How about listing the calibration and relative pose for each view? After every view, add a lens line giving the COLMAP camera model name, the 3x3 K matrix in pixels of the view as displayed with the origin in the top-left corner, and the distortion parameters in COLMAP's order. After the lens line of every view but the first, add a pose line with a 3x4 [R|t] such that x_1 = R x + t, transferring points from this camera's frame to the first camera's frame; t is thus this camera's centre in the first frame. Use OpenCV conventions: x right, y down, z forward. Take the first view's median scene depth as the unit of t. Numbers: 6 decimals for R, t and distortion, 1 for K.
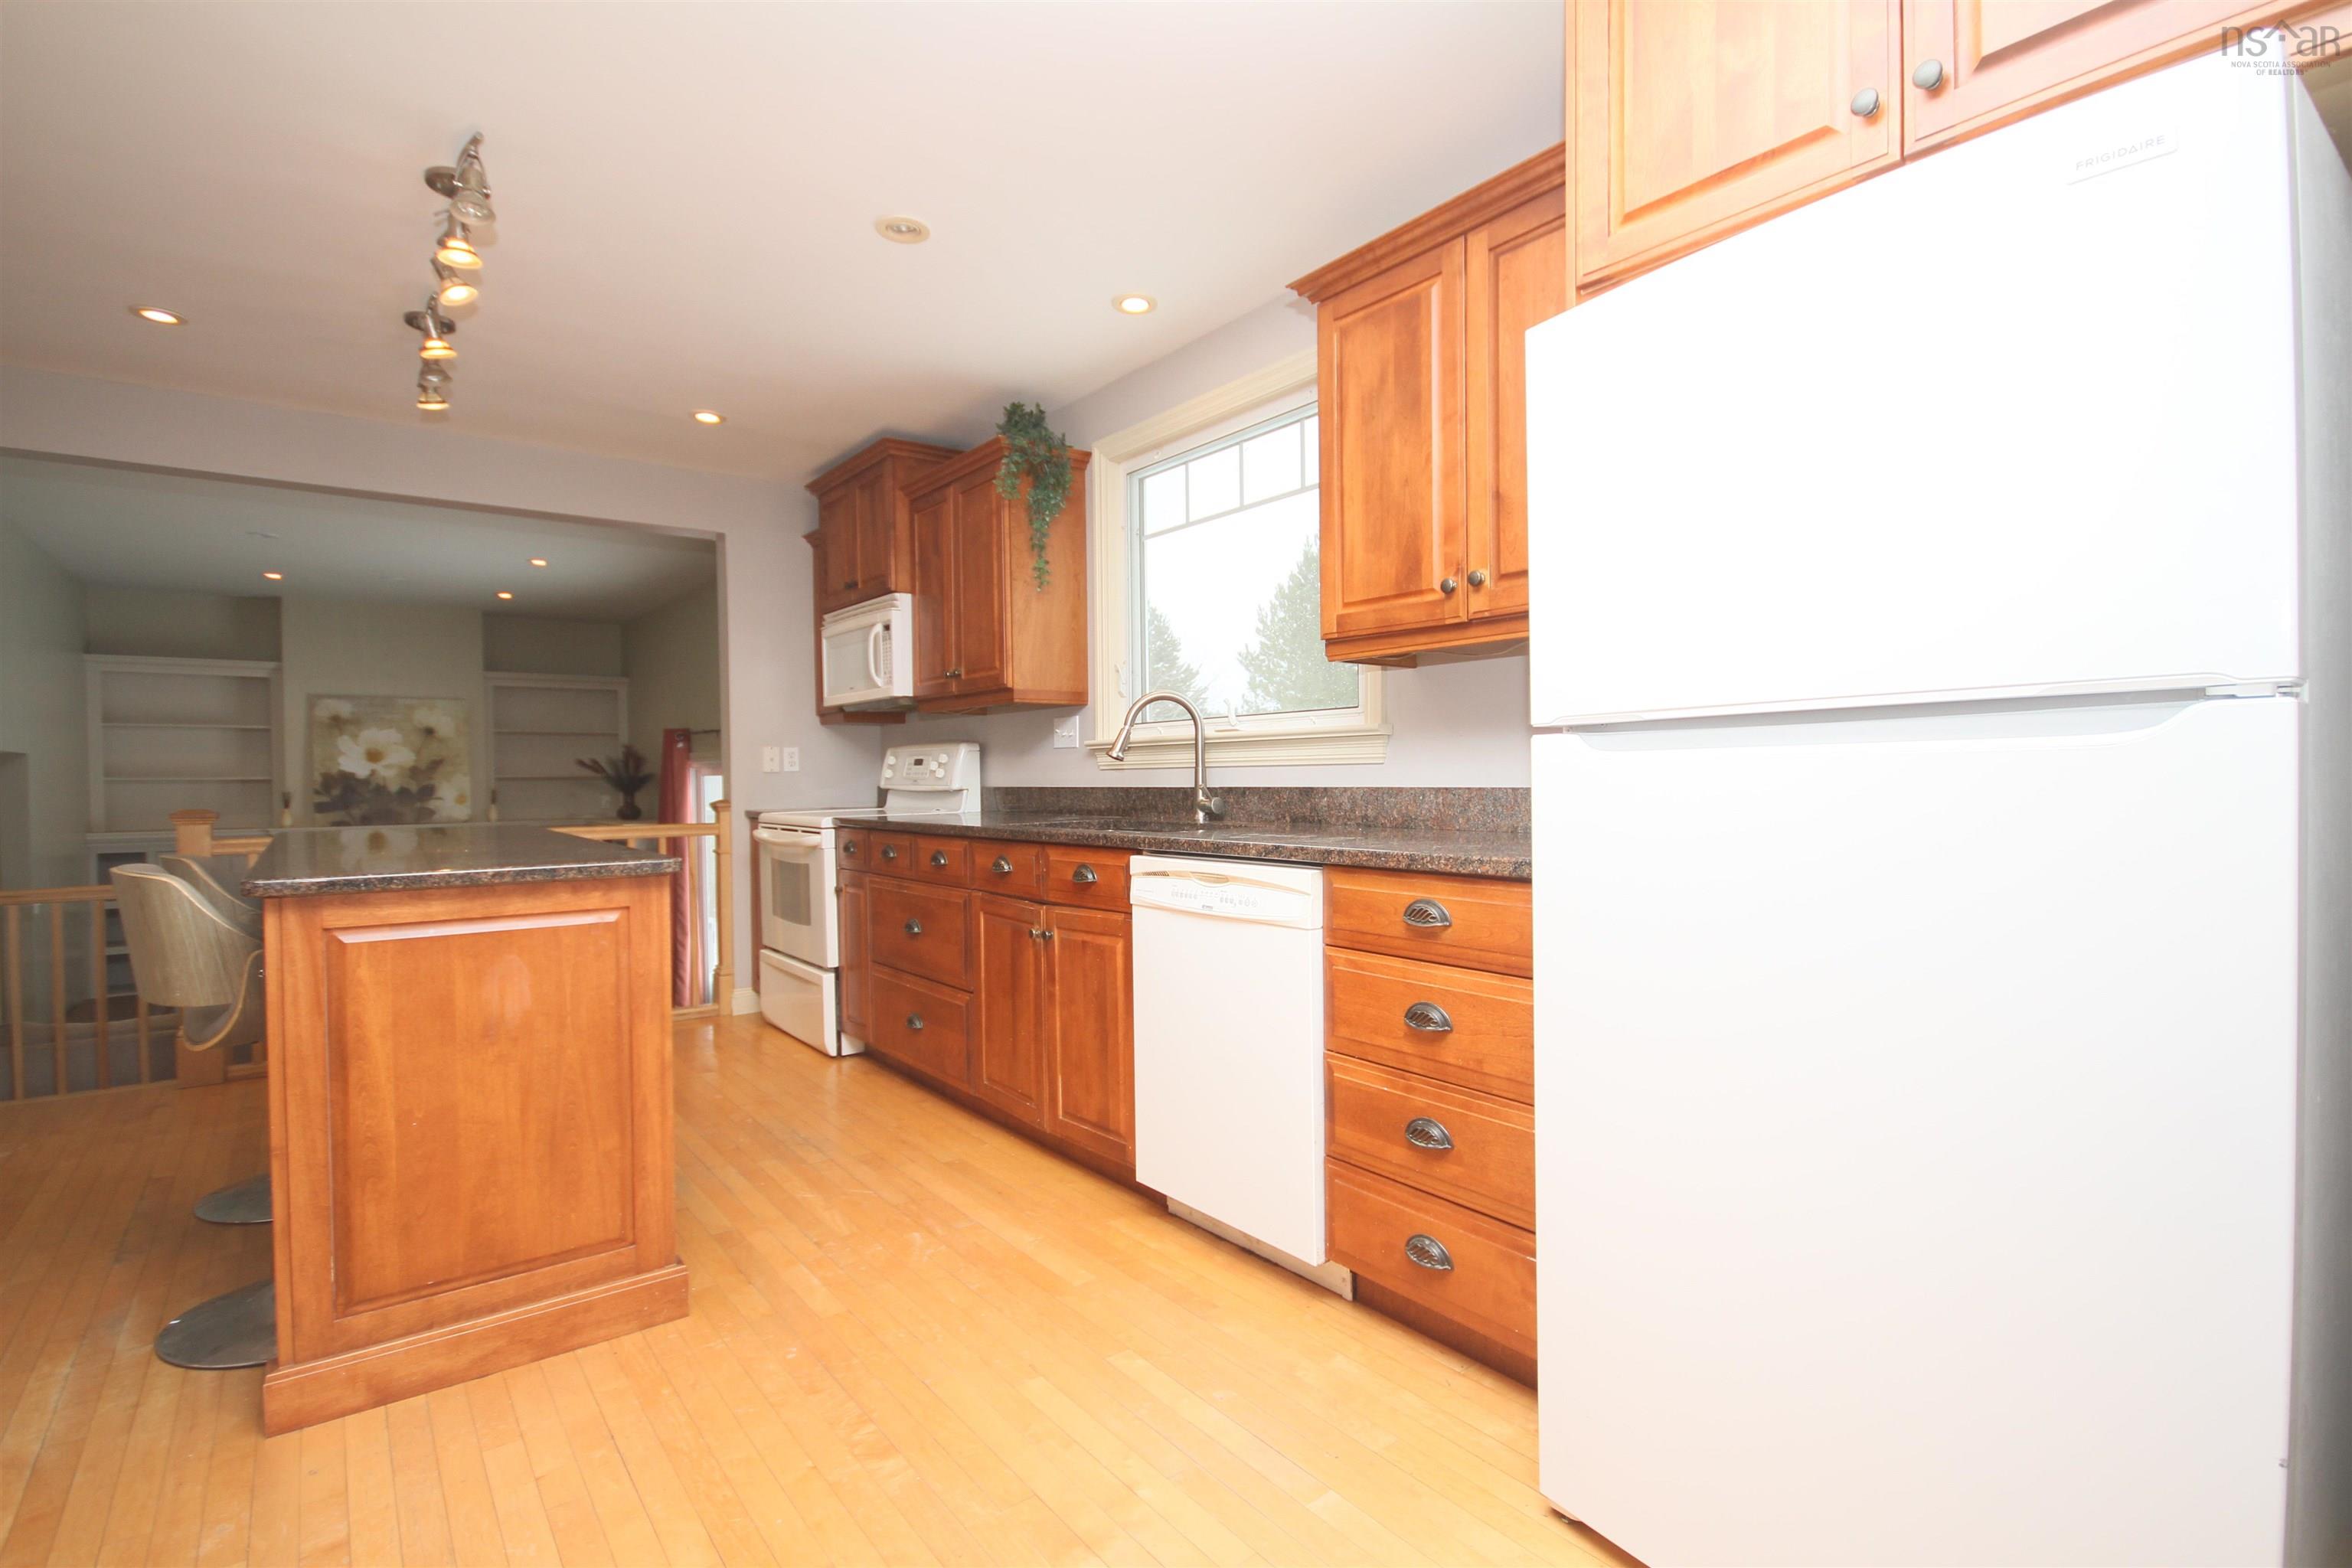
lens RADIAL K [[1093.1, 0, 1187.6], [0, 1093.1, 799.1], [0, 0, 1]] dist [0.006969, -0.007581]
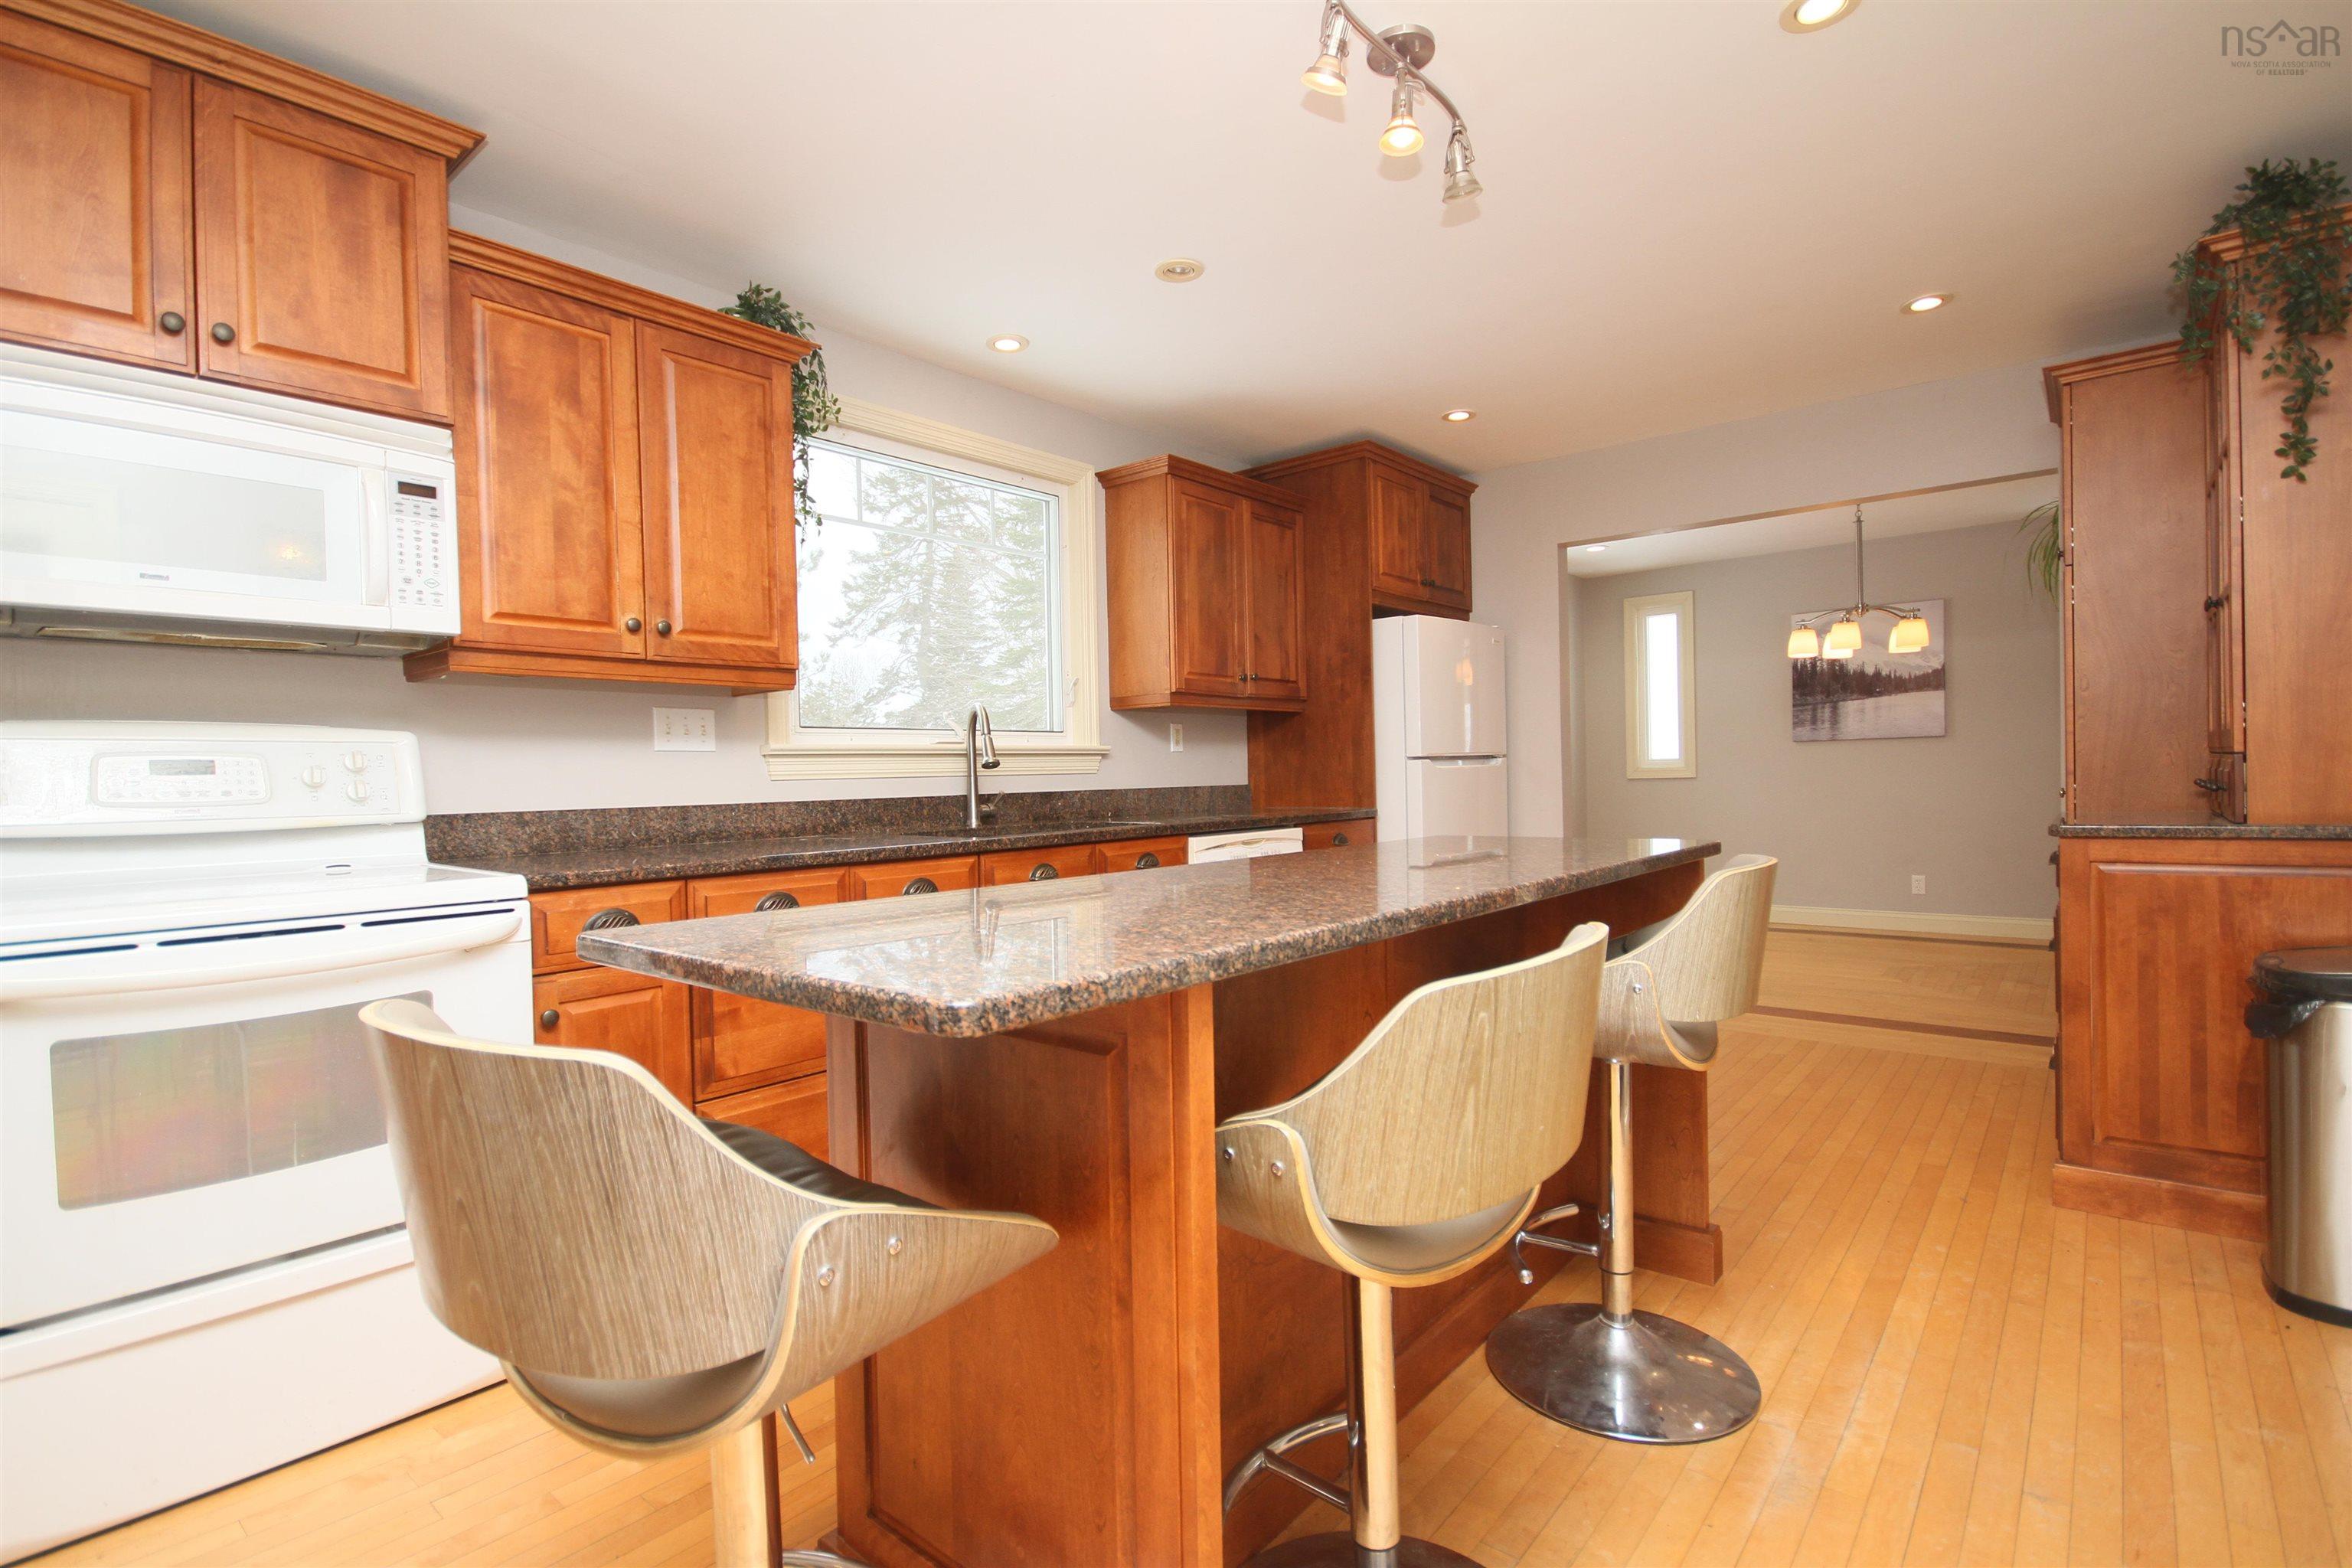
lens RADIAL K [[1093.1, 0, 1177.1], [0, 1093.1, 790.5], [0, 0, 1]] dist [0.006969, -0.007581]
pose [[-0.189313, -0.000287, 0.981917, -1.365906], [0.045518, 0.998922, 0.009068, -0.019928], [-0.980861, 0.046412, -0.189096, 1.275324]]
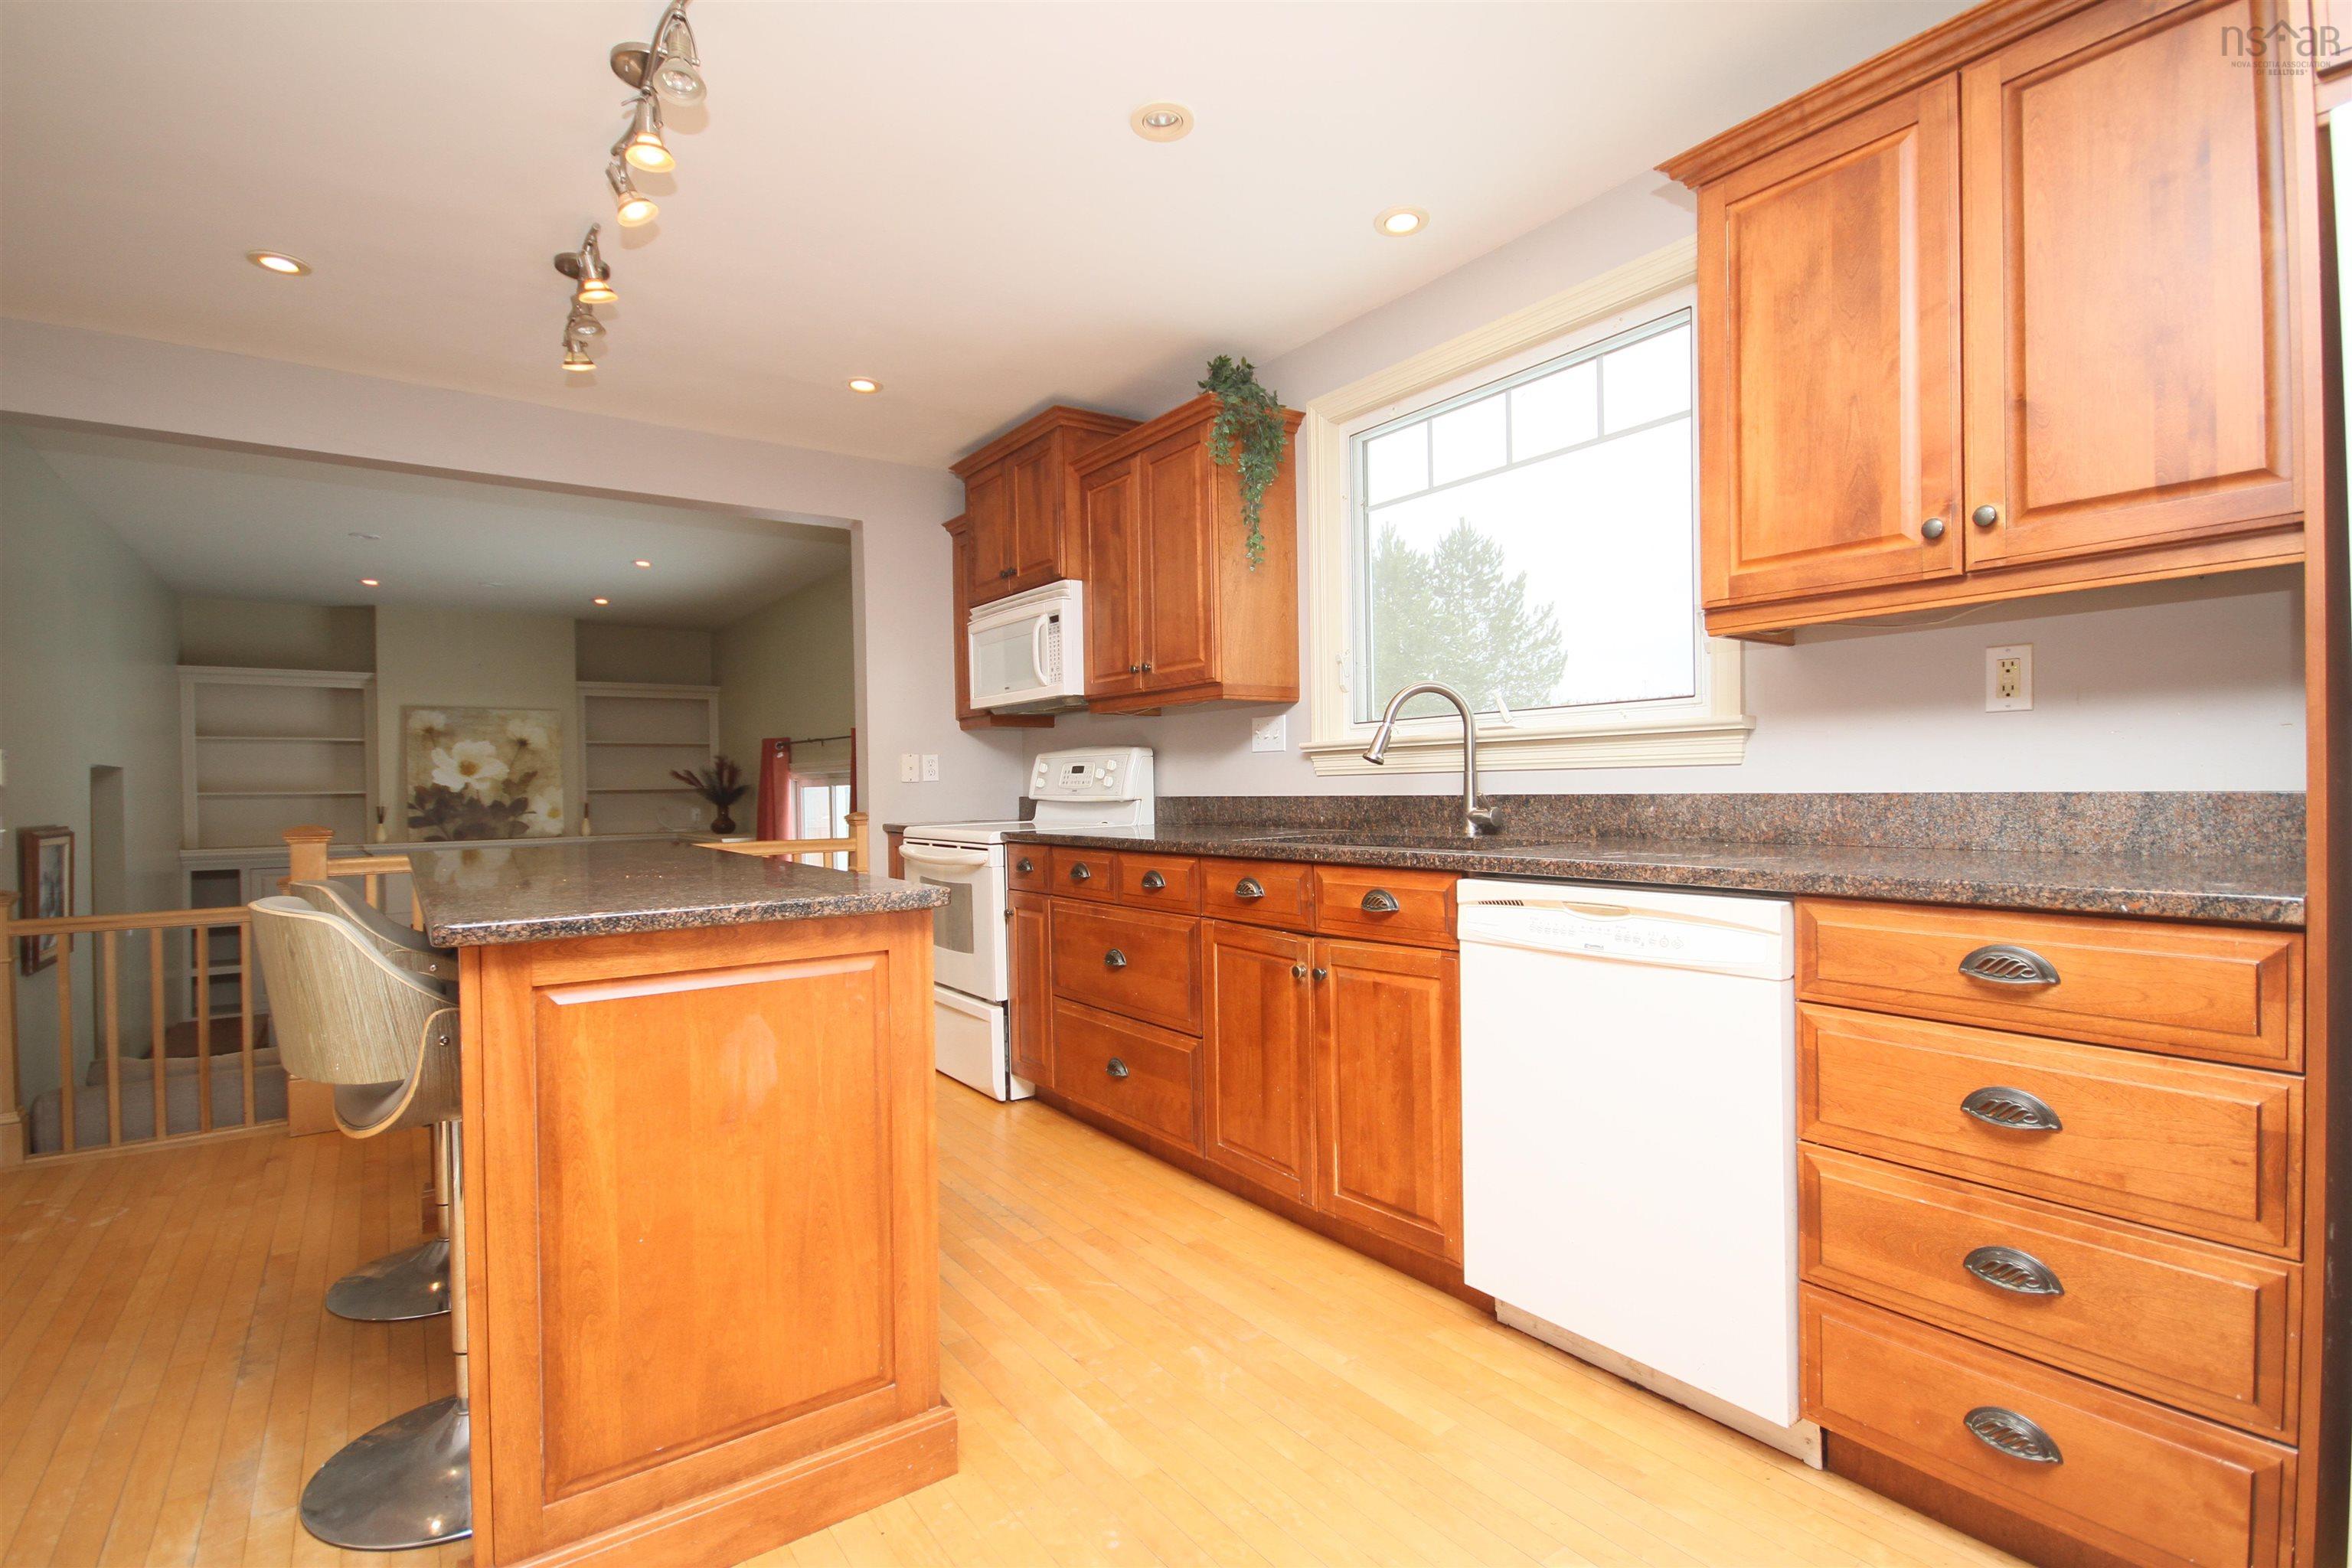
lens RADIAL K [[1093.1, 0, 1189.5], [0, 1093.1, 799.8], [0, 0, 1]] dist [0.006969, -0.007581]
pose [[0.999216, -0.004955, -0.039286, -0.217619], [0.004606, 0.999949, -0.008969, -0.000821], [0.039328, 0.008781, 0.999188, 0.186916]]
